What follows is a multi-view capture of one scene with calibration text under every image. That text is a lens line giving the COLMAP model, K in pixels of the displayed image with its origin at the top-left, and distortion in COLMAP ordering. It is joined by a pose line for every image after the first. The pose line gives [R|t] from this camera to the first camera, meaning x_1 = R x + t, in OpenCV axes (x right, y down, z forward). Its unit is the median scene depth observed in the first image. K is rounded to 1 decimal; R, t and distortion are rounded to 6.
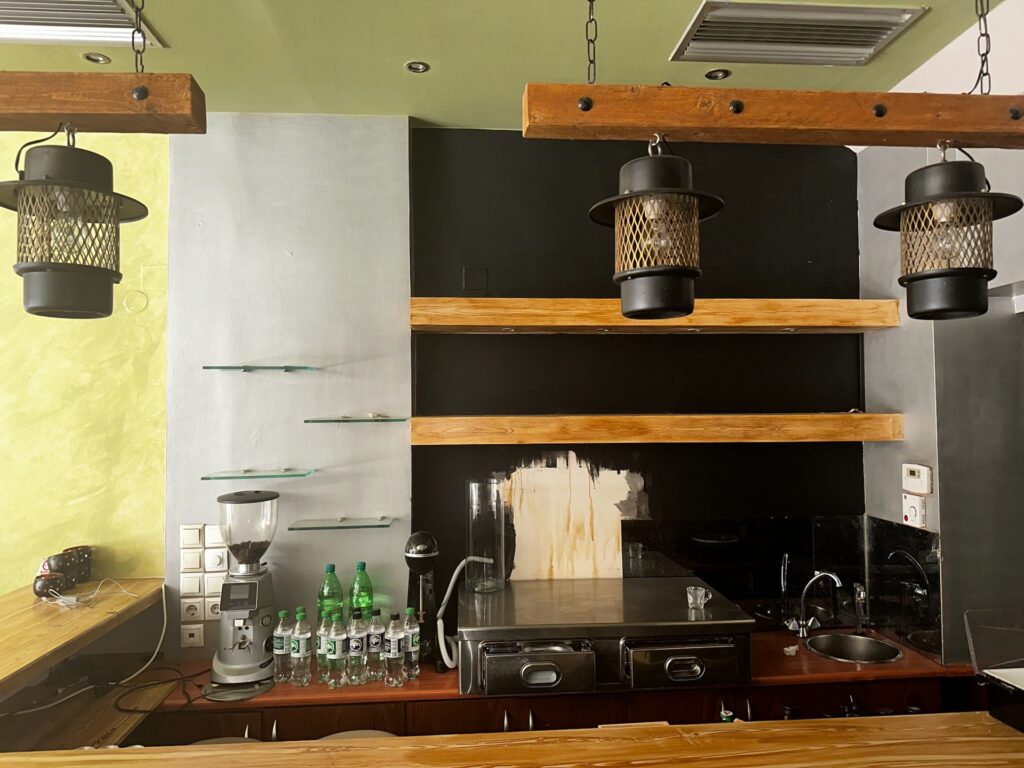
lens RADIAL K [[711.9, 0, 513.2], [0, 711.9, 378.8], [0, 0, 1]] dist [0.118428, -0.179848]
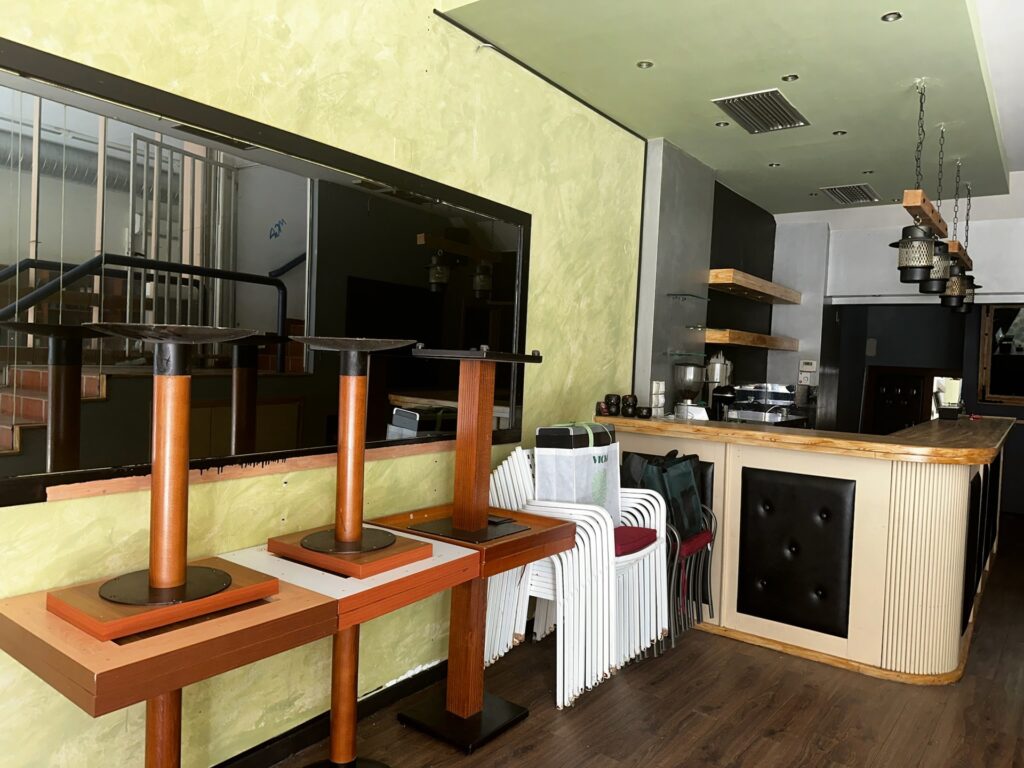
lens RADIAL K [[711.9, 0, 513.2], [0, 711.9, 378.8], [0, 0, 1]] dist [0.118428, -0.179848]
pose [[0.657856, 0.013770, 0.753018, -1.933361], [-0.076280, 0.995910, 0.048429, 0.132835], [-0.749271, -0.089300, 0.656216, 0.109956]]
